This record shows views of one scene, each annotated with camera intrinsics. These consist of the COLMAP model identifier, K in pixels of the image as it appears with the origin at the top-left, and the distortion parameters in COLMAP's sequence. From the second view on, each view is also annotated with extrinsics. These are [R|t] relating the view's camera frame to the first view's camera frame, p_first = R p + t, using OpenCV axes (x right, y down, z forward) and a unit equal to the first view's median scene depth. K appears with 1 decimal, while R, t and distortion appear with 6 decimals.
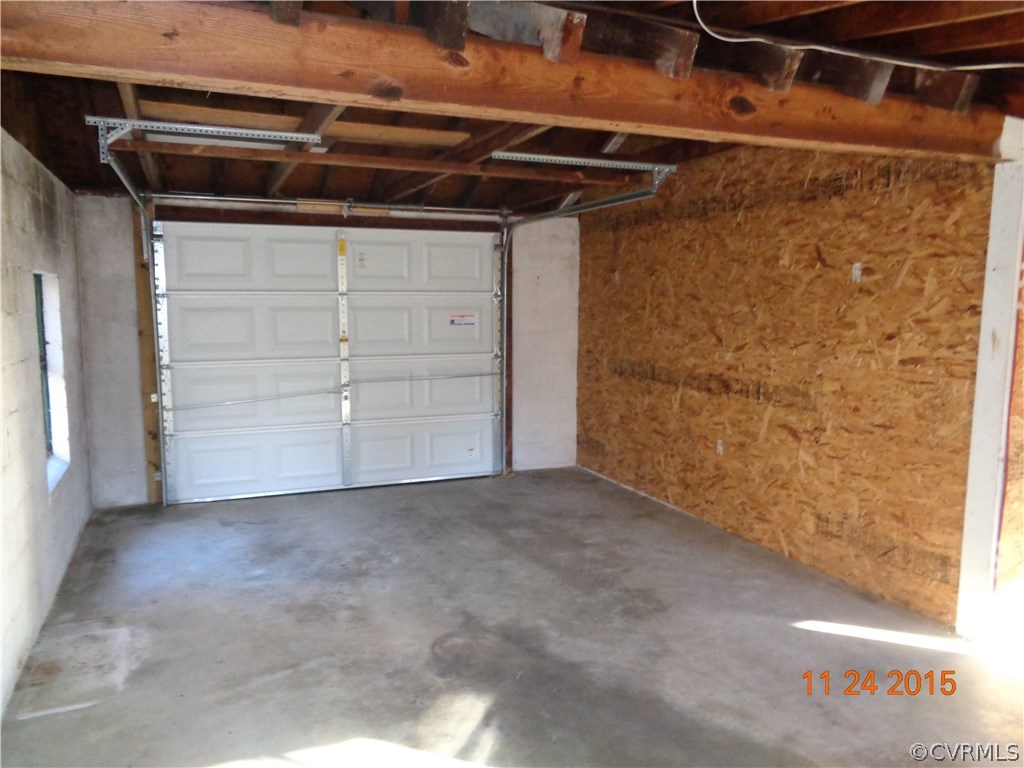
lens RADIAL K [[764.3, 0, 514.6], [0, 764.3, 379.2], [0, 0, 1]] dist [-0.008606, -0.001543]
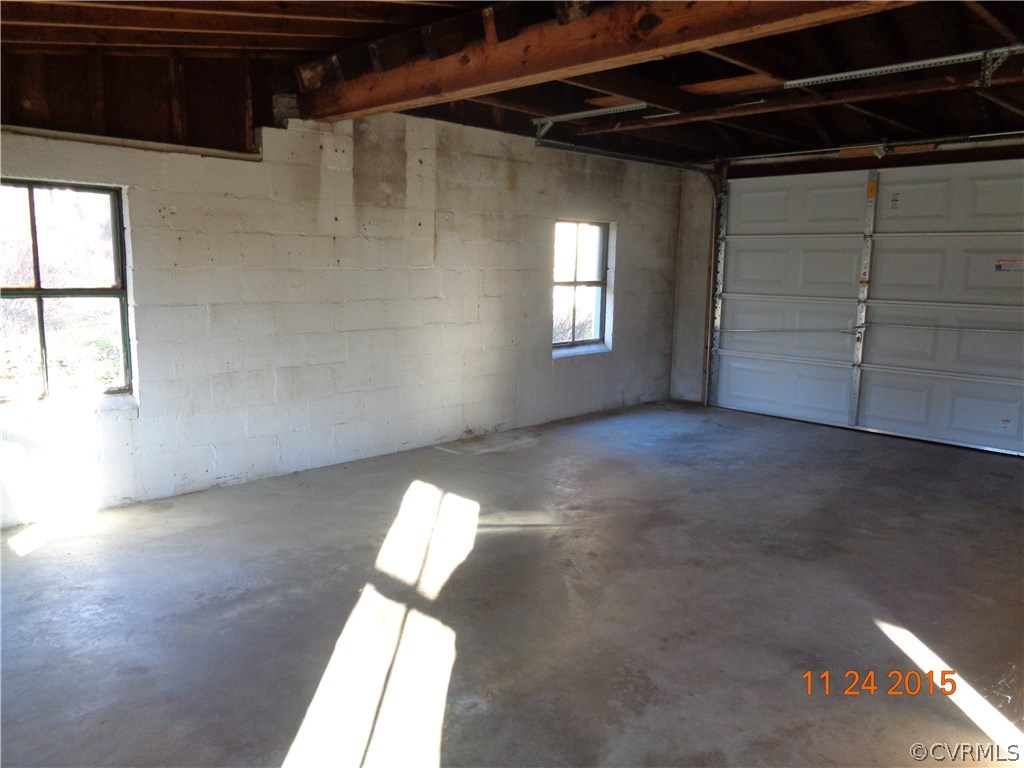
lens RADIAL K [[764.3, 0, 514.6], [0, 764.3, 379.2], [0, 0, 1]] dist [-0.008606, -0.001543]
pose [[0.383193, 0.146231, -0.912020, 0.669917], [-0.110702, 0.987542, 0.111828, 0.017427], [0.917010, 0.058111, 0.394607, 0.233320]]
